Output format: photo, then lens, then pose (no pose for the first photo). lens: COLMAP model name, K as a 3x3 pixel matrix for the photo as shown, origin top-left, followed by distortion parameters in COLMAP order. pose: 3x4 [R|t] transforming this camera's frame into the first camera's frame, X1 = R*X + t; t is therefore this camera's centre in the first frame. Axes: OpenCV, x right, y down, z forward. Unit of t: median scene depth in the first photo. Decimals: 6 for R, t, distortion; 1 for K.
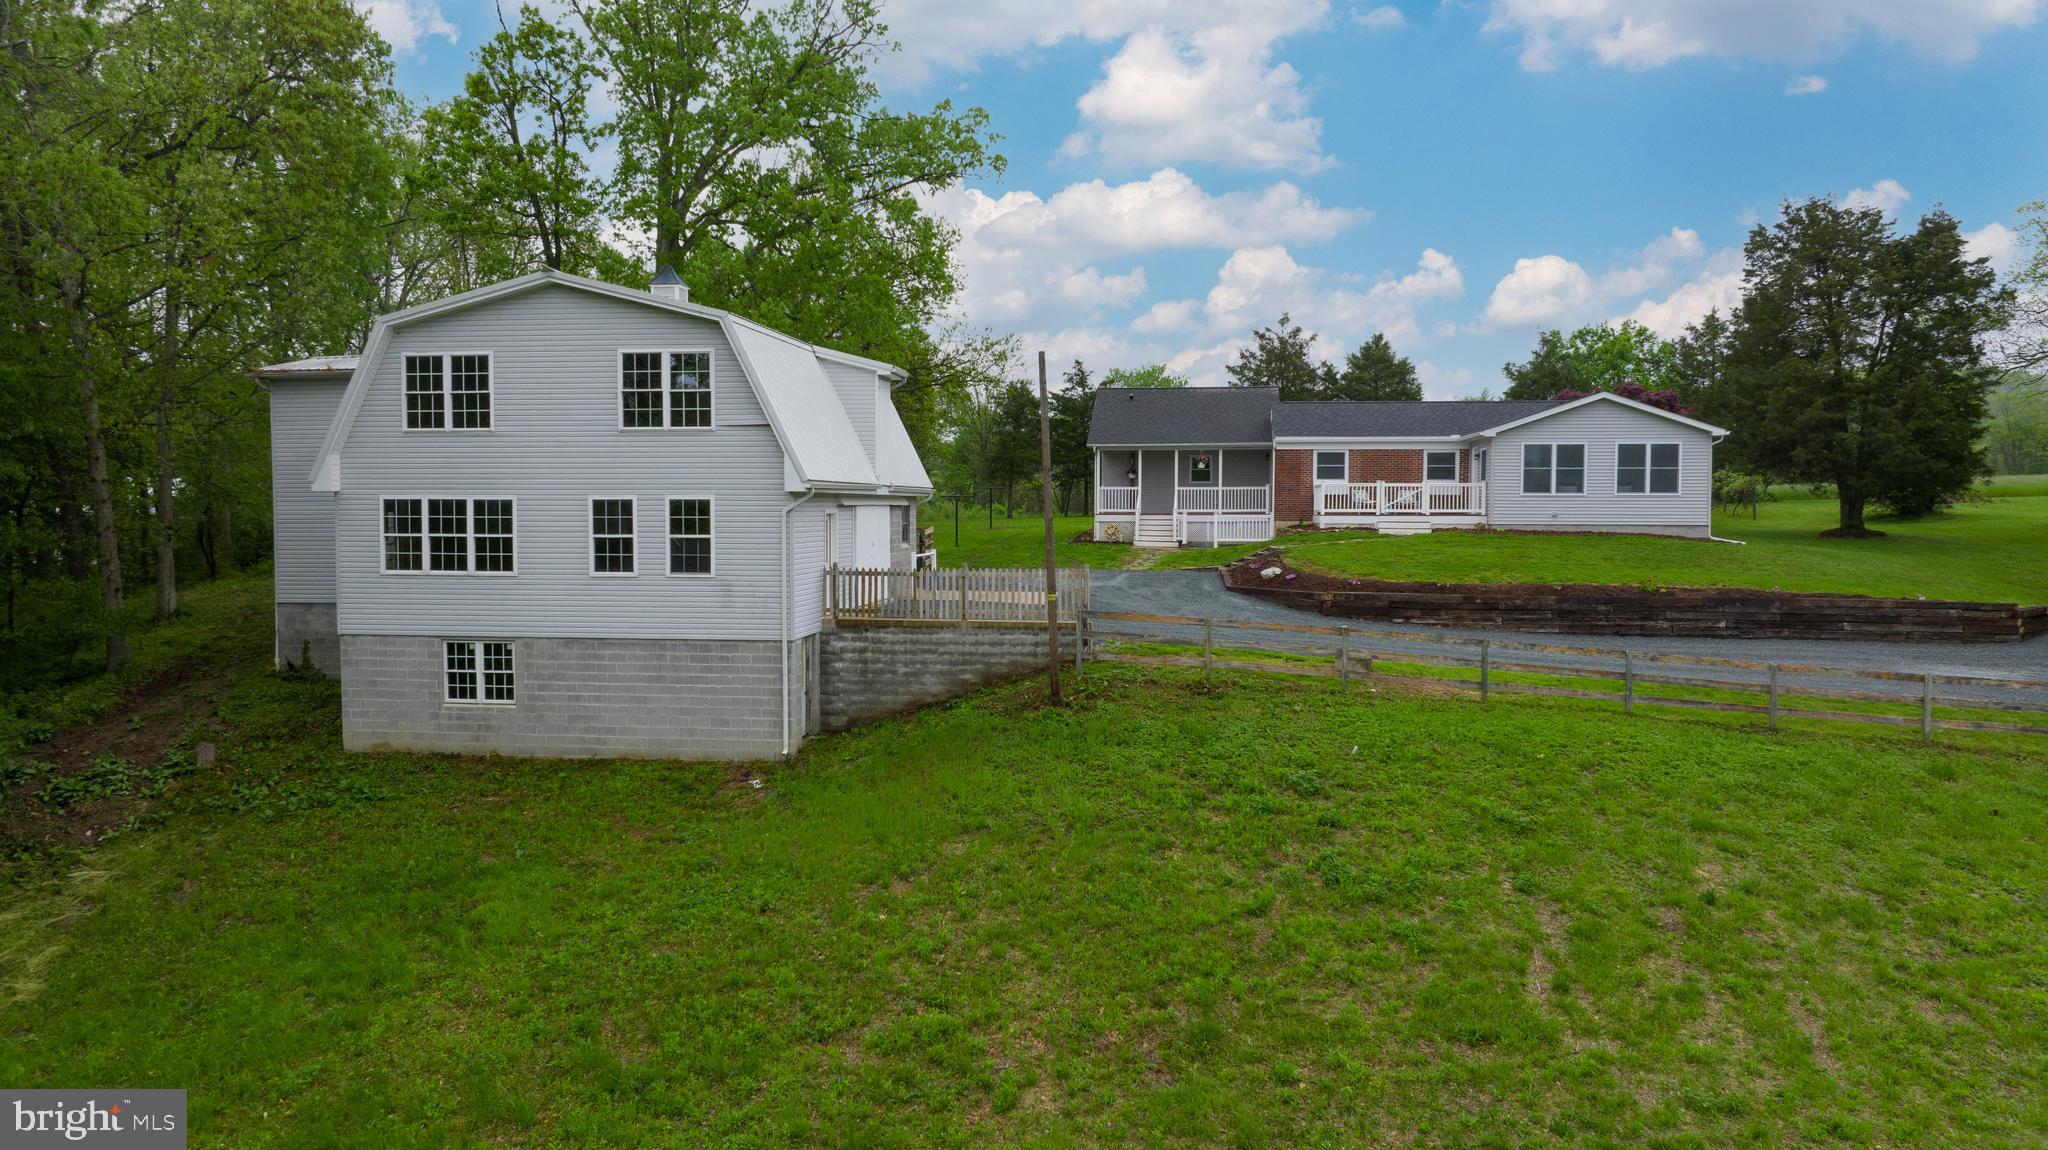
lens RADIAL K [[1426.8, 0, 1026.8], [0, 1426.8, 583.8], [0, 0, 1]] dist [-0.016463, 0.010096]
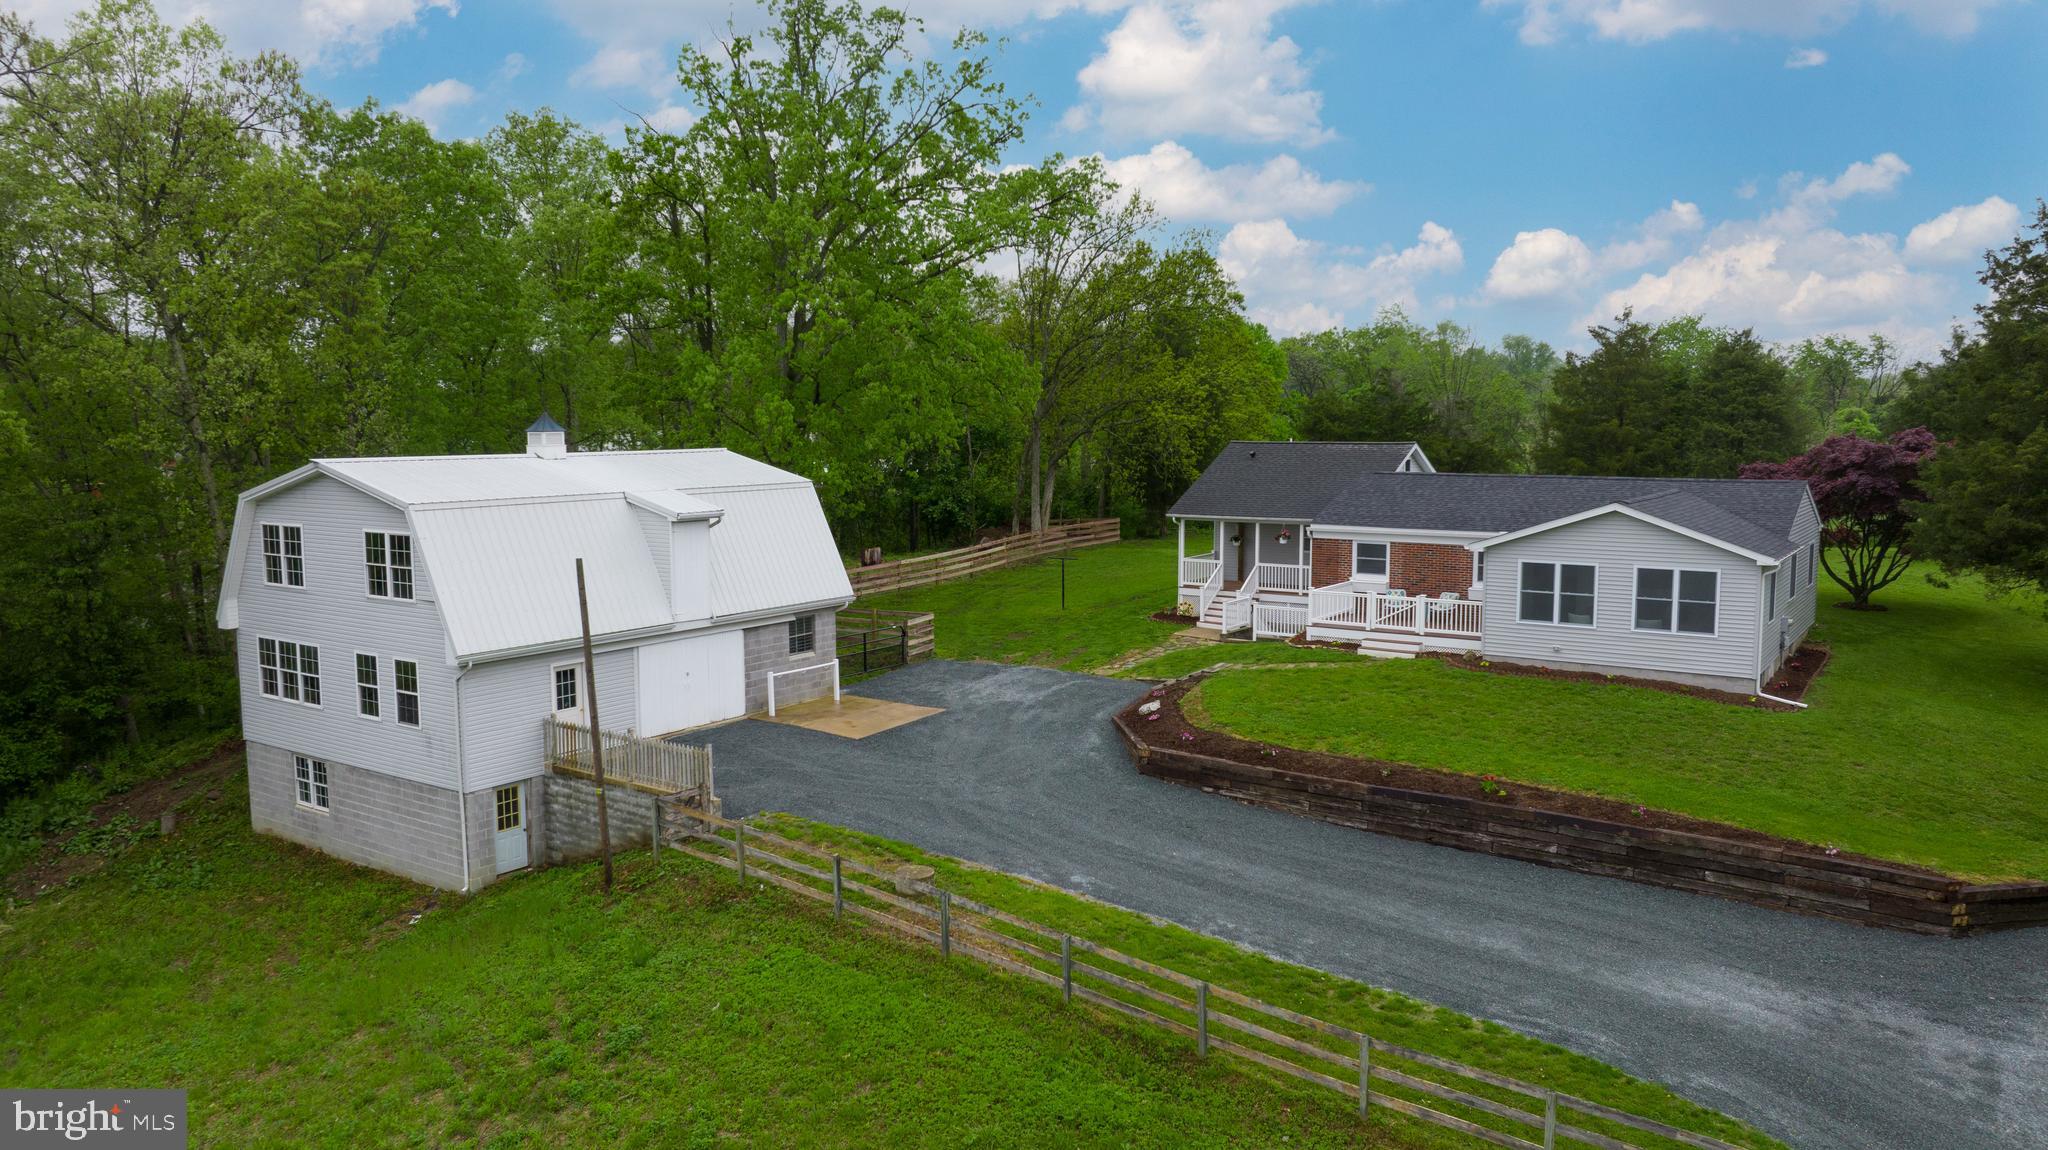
lens RADIAL K [[1426.8, 0, 1026.5], [0, 1426.8, 579.4], [0, 0, 1]] dist [-0.016463, 0.010096]
pose [[0.889445, 0.045143, -0.454808, 0.683857], [-0.019973, 0.997999, 0.059997, -0.191189], [0.456606, -0.044280, 0.888566, 0.198884]]
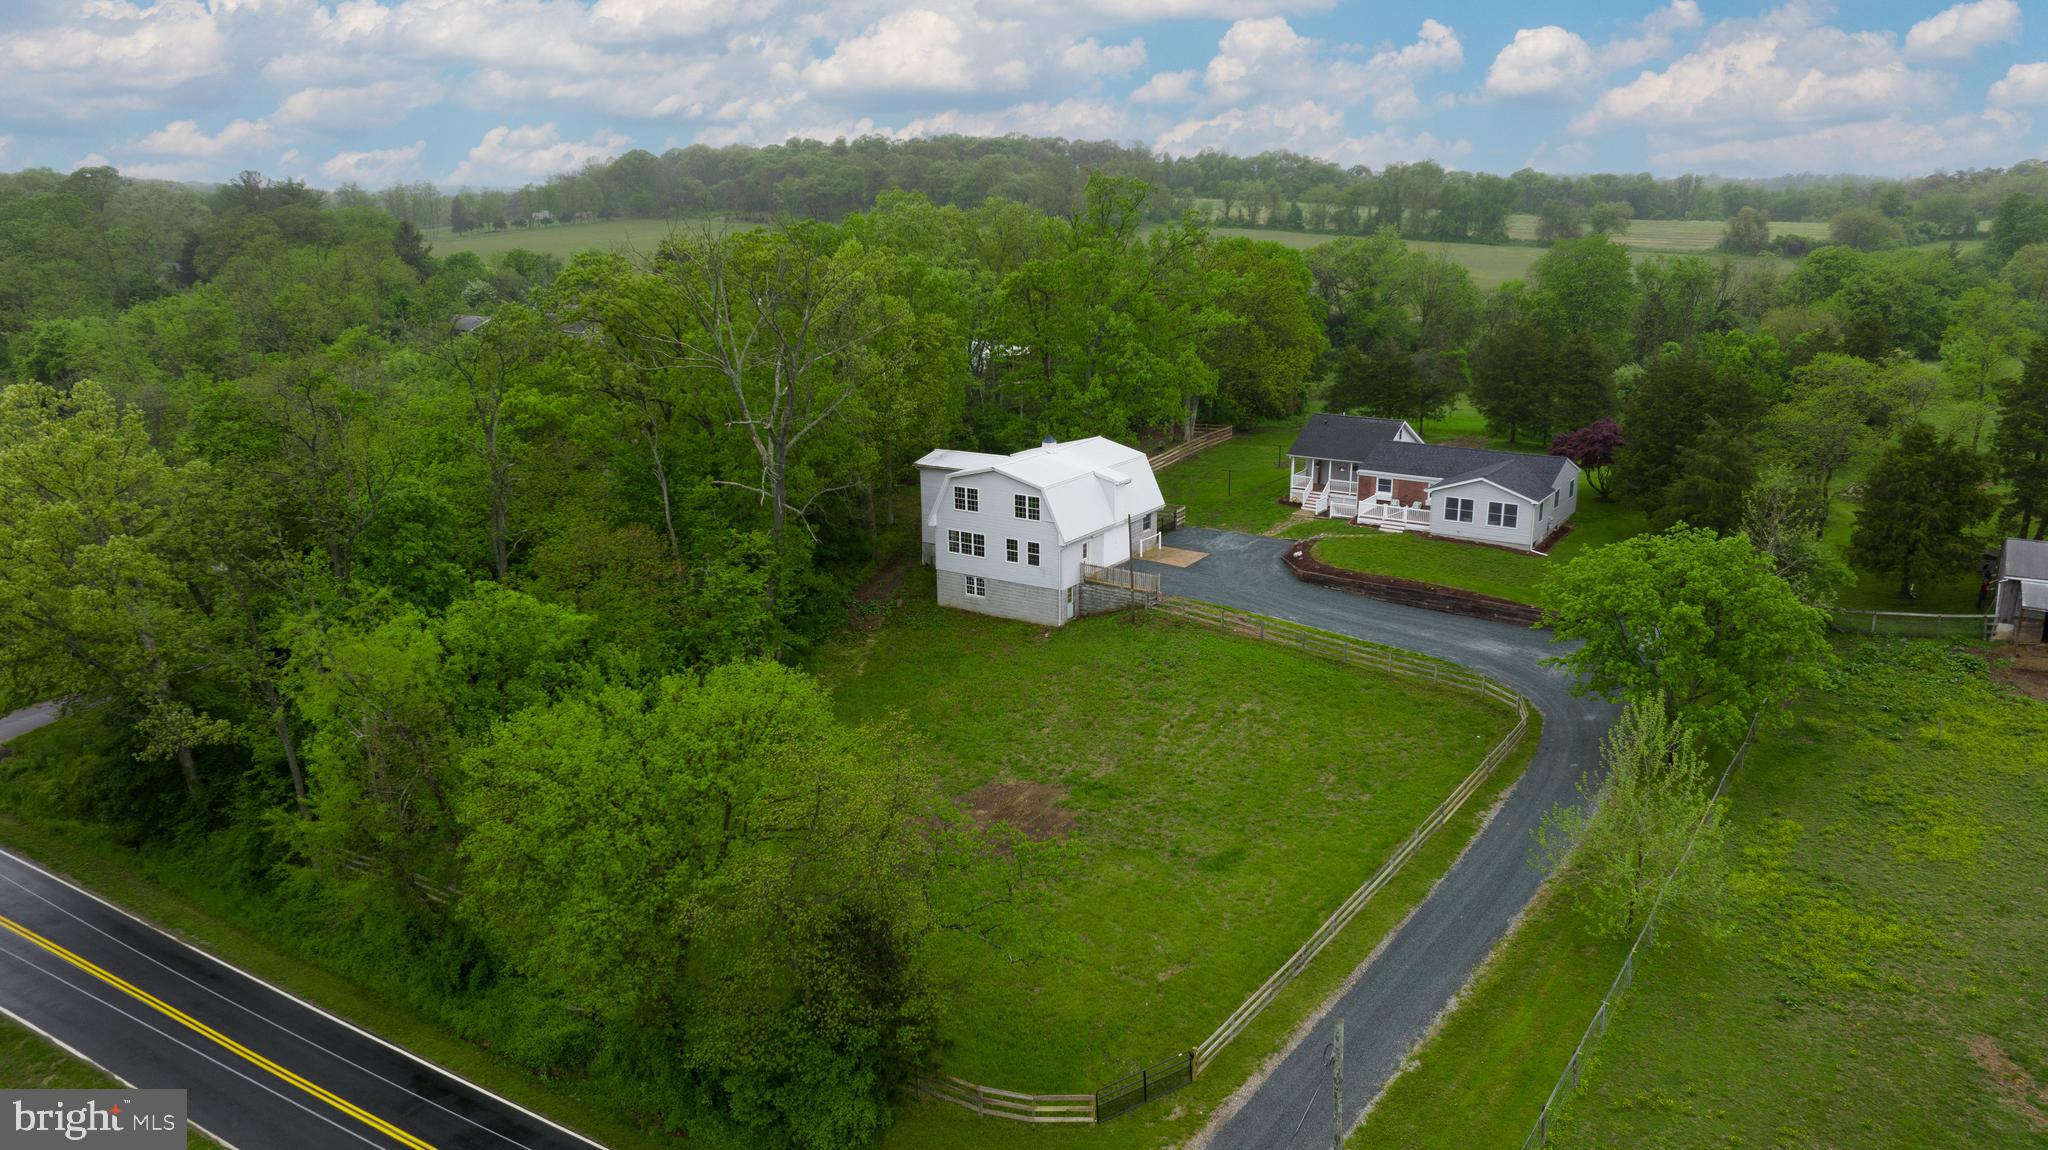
lens RADIAL K [[1426.8, 0, 1018.7], [0, 1426.8, 566.6], [0, 0, 1]] dist [-0.016463, 0.010096]
pose [[0.895556, 0.105789, -0.432189, 1.023354], [-0.015815, 0.978279, 0.206688, -0.612569], [0.444667, -0.178266, 0.877777, -1.657168]]
